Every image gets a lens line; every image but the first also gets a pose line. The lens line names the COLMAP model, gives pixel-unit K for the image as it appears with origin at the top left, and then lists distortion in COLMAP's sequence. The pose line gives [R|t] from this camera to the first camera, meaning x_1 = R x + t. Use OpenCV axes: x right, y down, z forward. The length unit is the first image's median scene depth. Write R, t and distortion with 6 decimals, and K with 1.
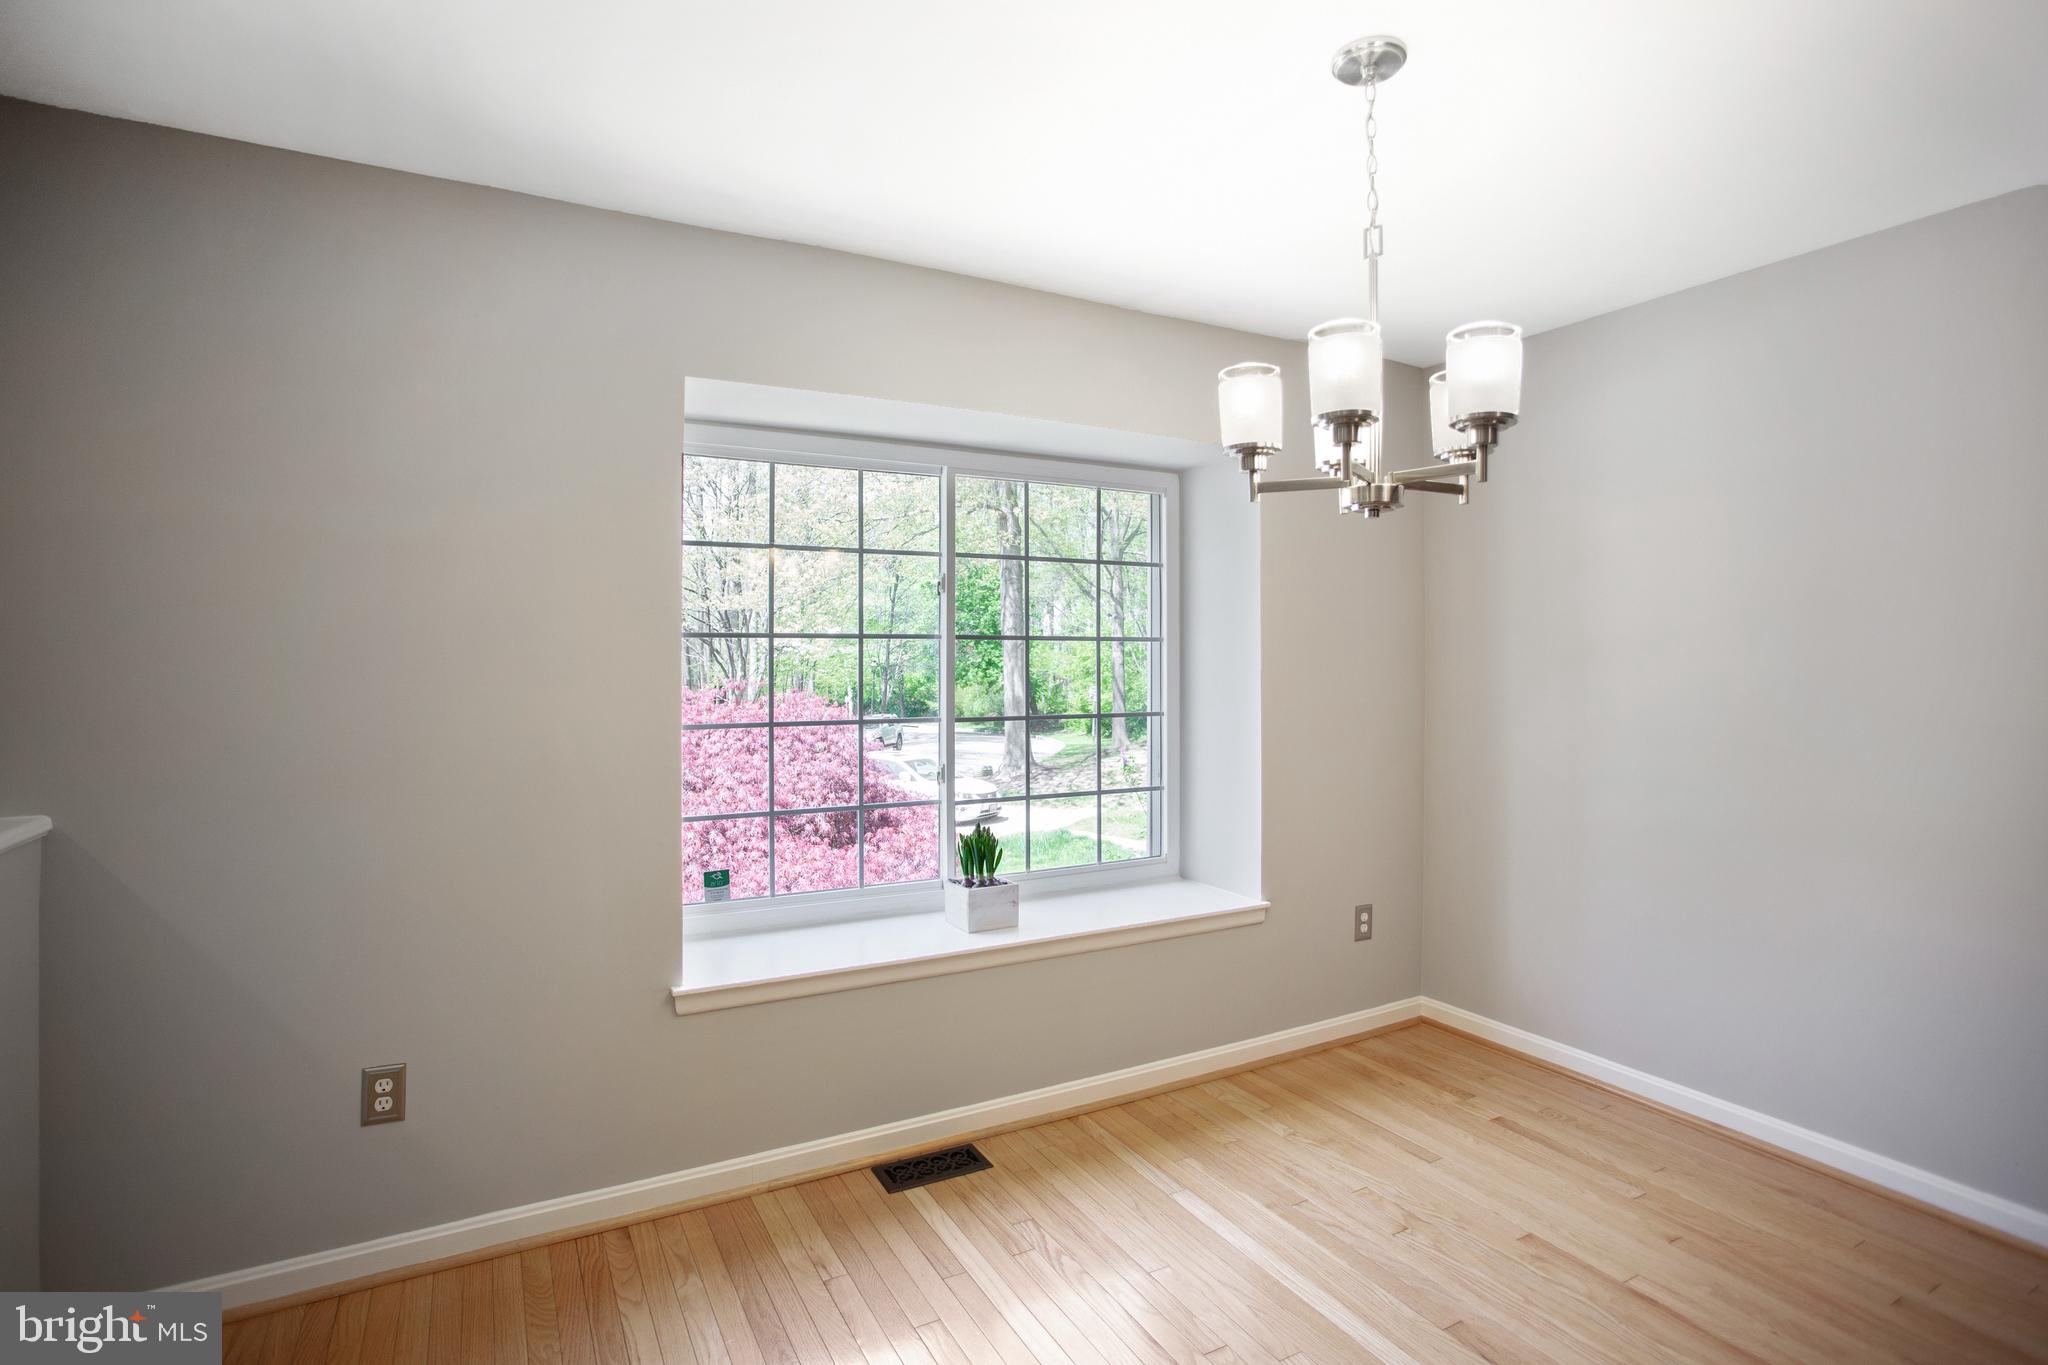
lens RADIAL K [[1002.2, 0, 1012.8], [0, 1002.2, 653.8], [0, 0, 1]] dist [-0.052630, 0.020991]
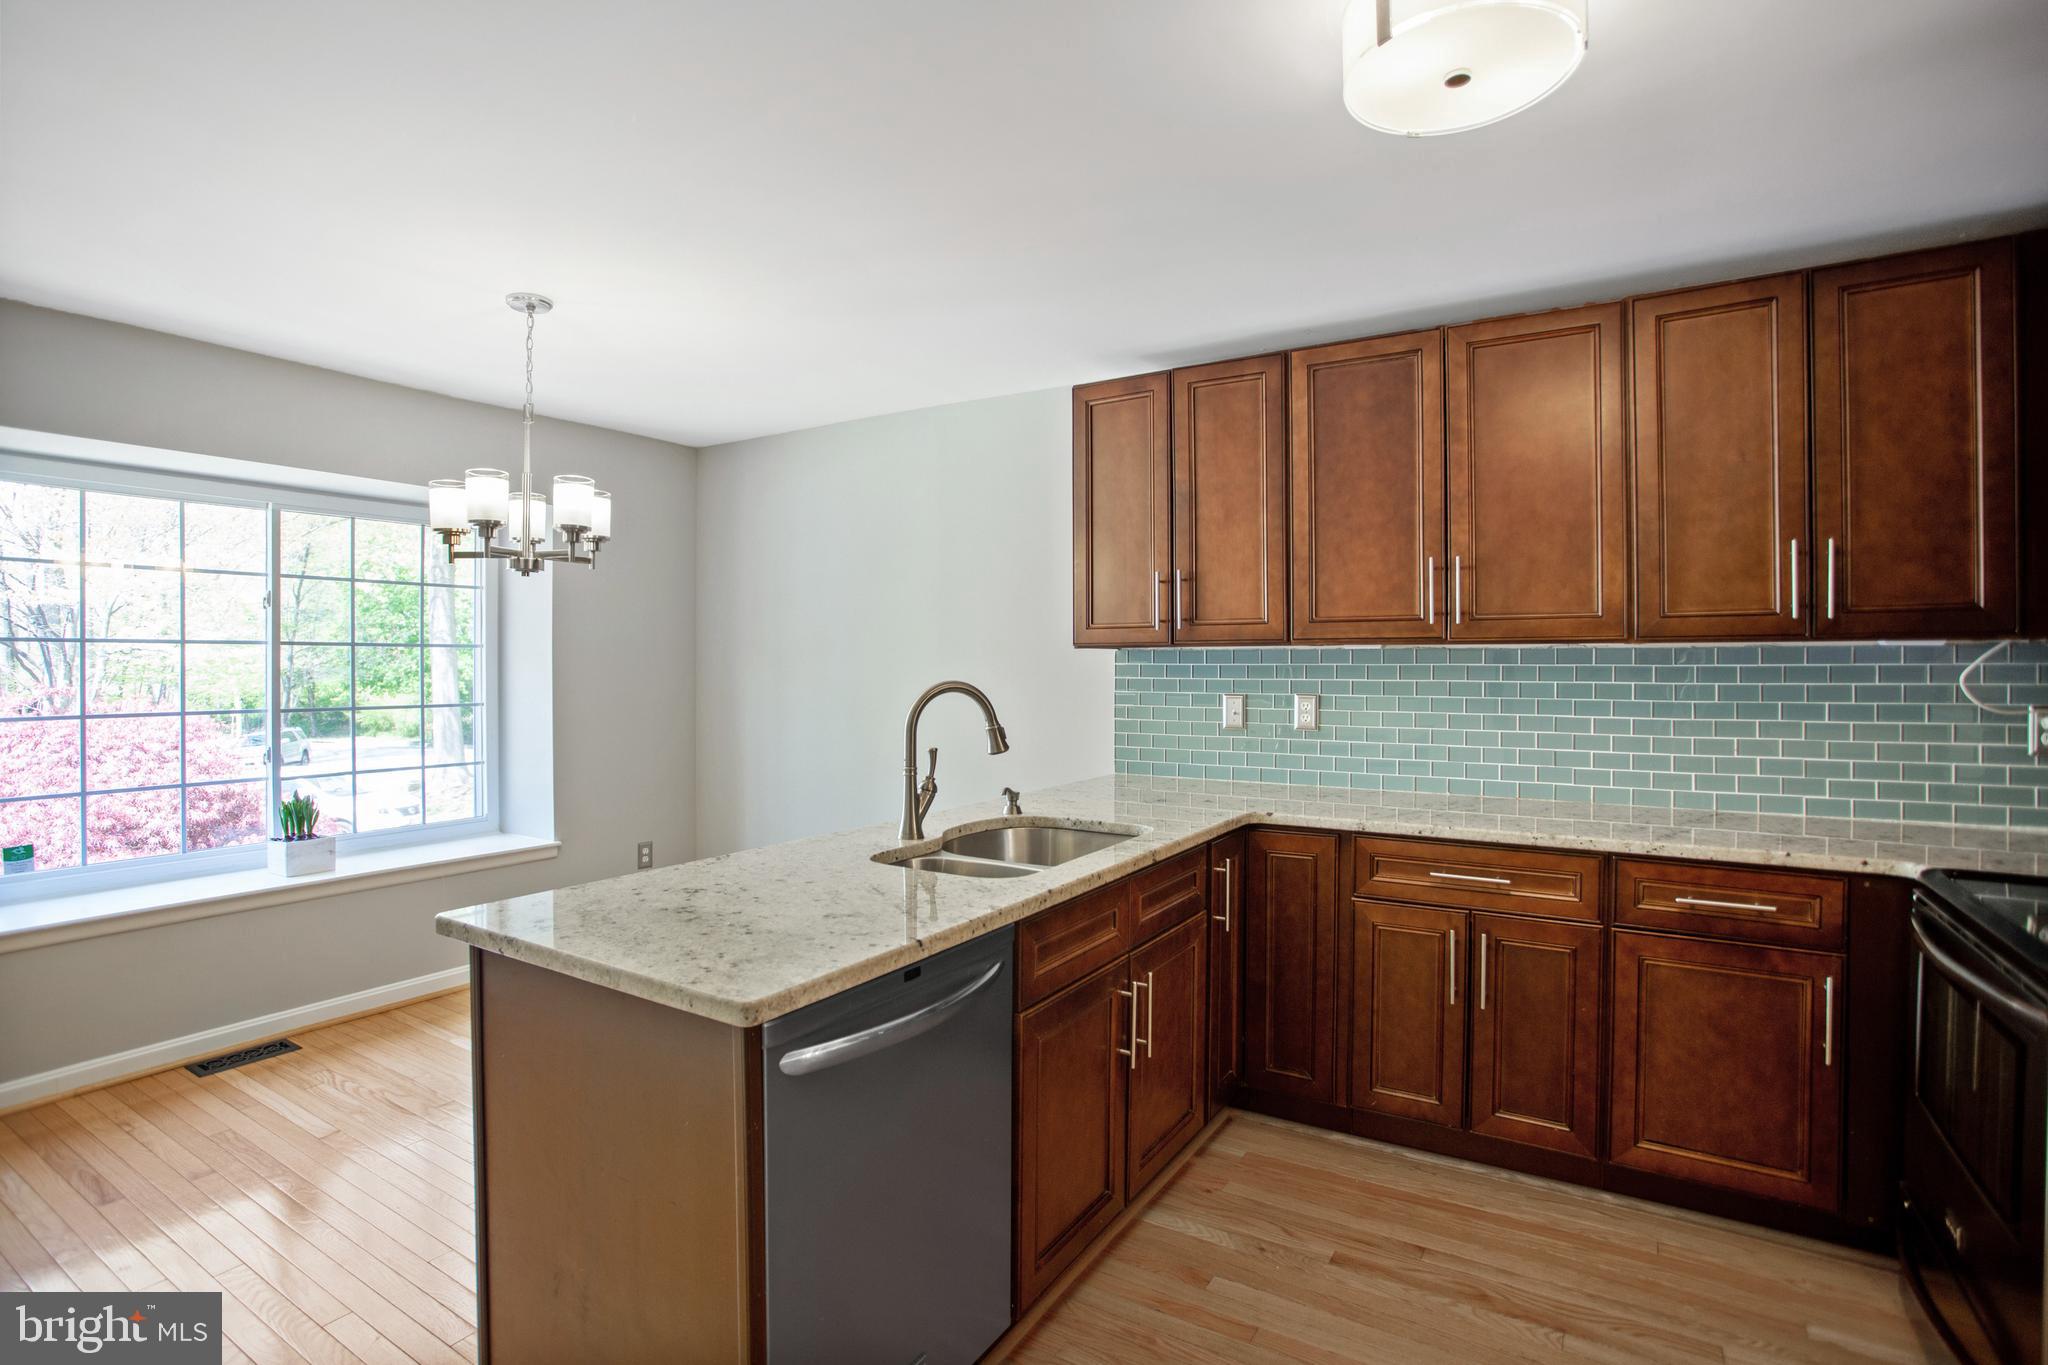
lens RADIAL K [[1002.2, 0, 1022.8], [0, 1002.2, 670.6], [0, 0, 1]] dist [-0.052630, 0.020991]
pose [[0.872064, 0.000704, 0.489391, 0.160930], [-0.005140, 0.999957, 0.007721, 0.004029], [-0.489364, -0.009249, 0.872031, -0.527508]]
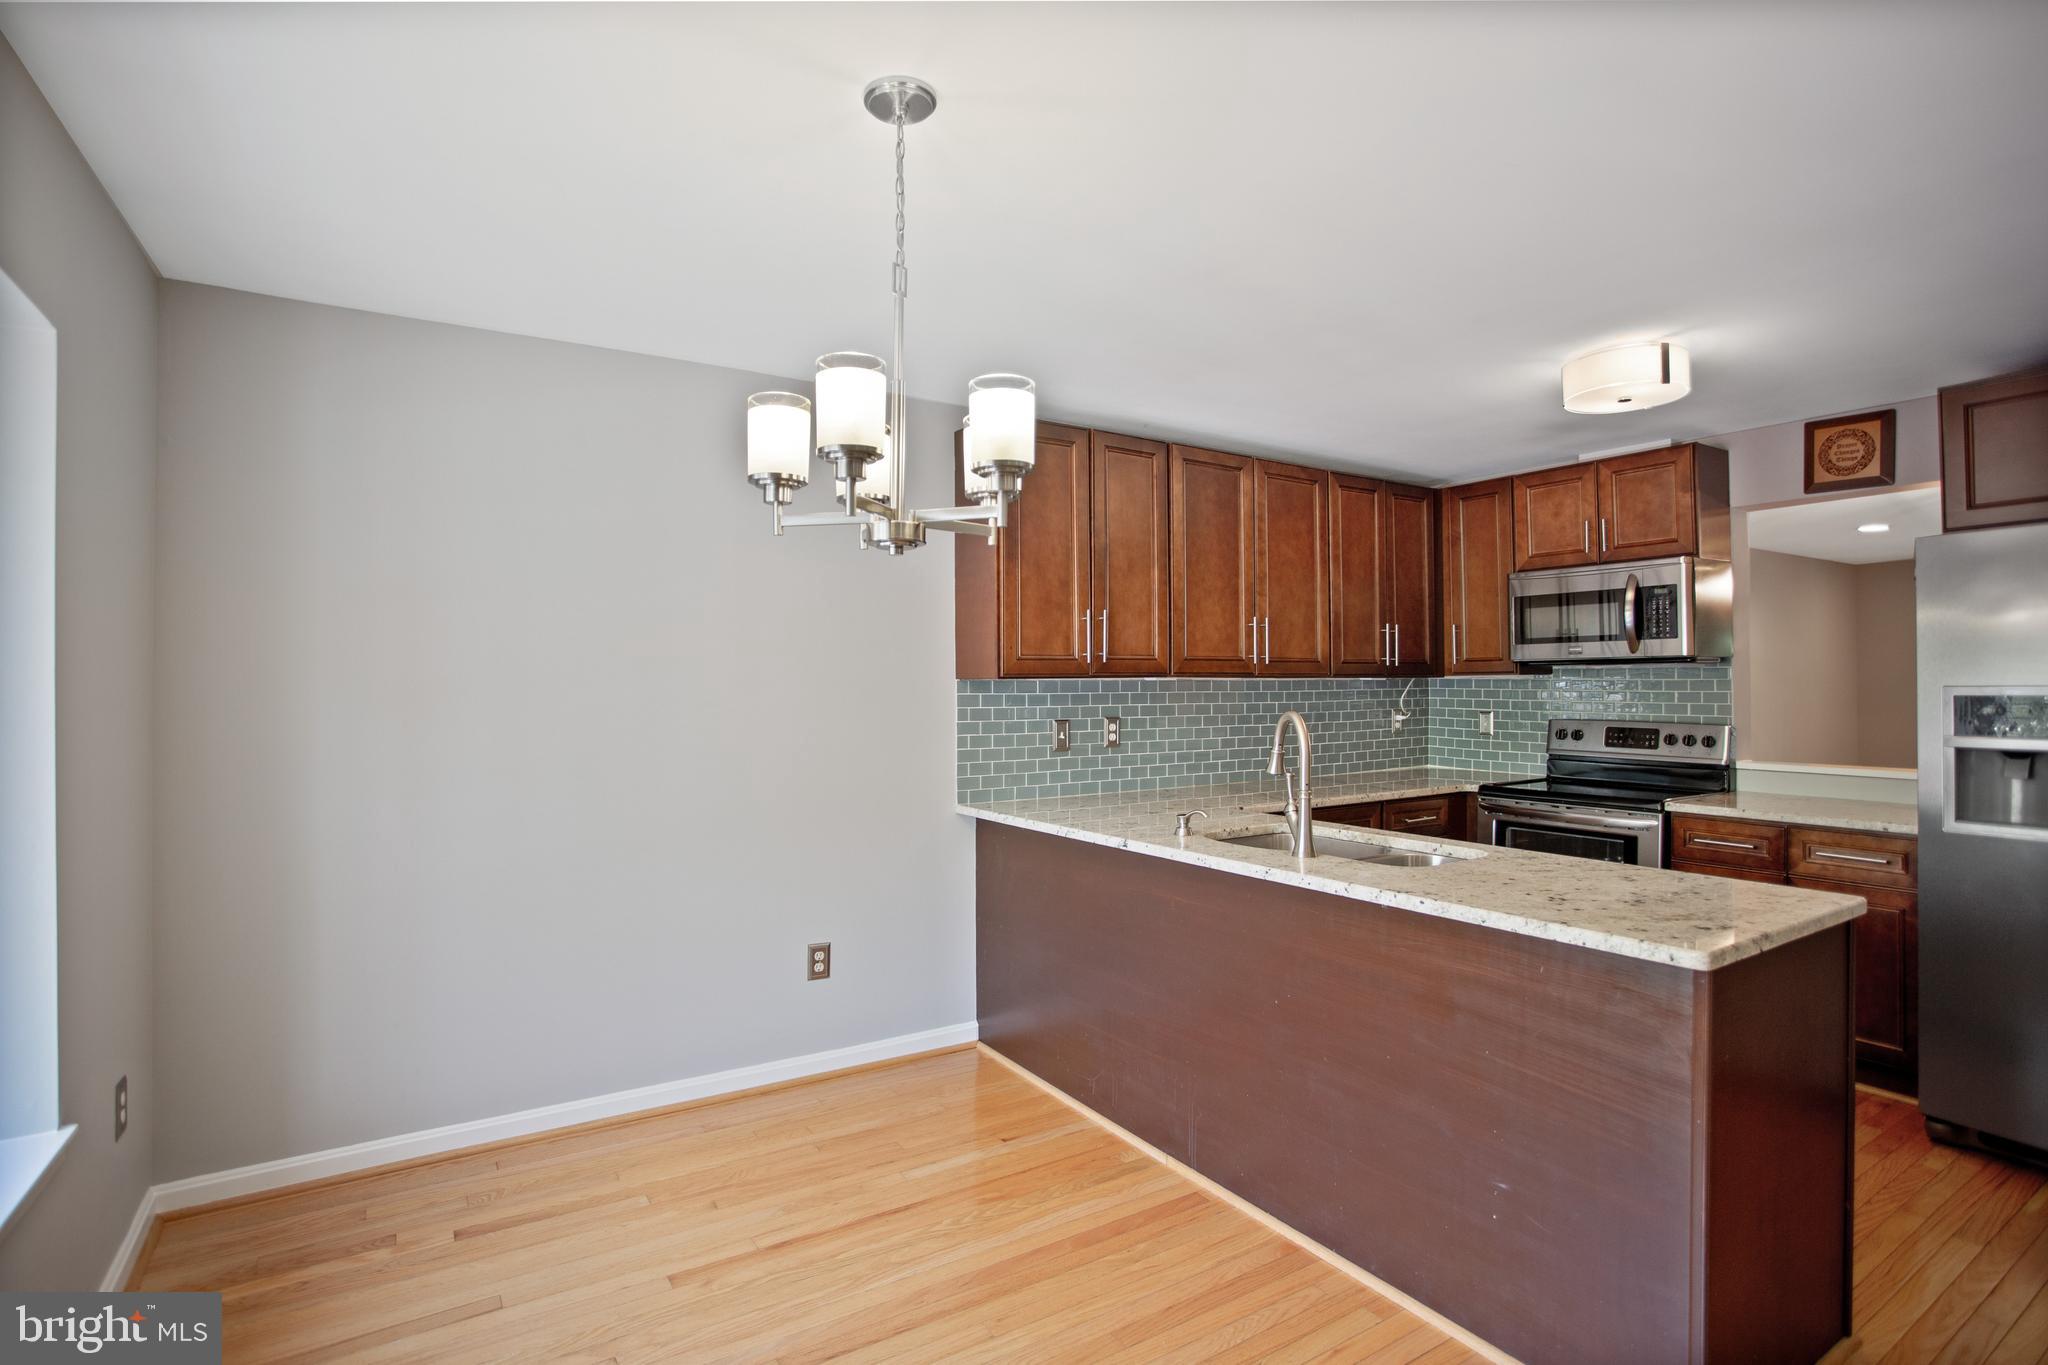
lens RADIAL K [[1002.2, 0, 1004.0], [0, 1002.2, 678.1], [0, 0, 1]] dist [-0.052630, 0.020991]
pose [[-0.064592, 0.011810, 0.997842, -0.381396], [0.002720, 0.999928, -0.011659, -0.000224], [-0.997908, 0.001962, -0.064619, 0.561314]]
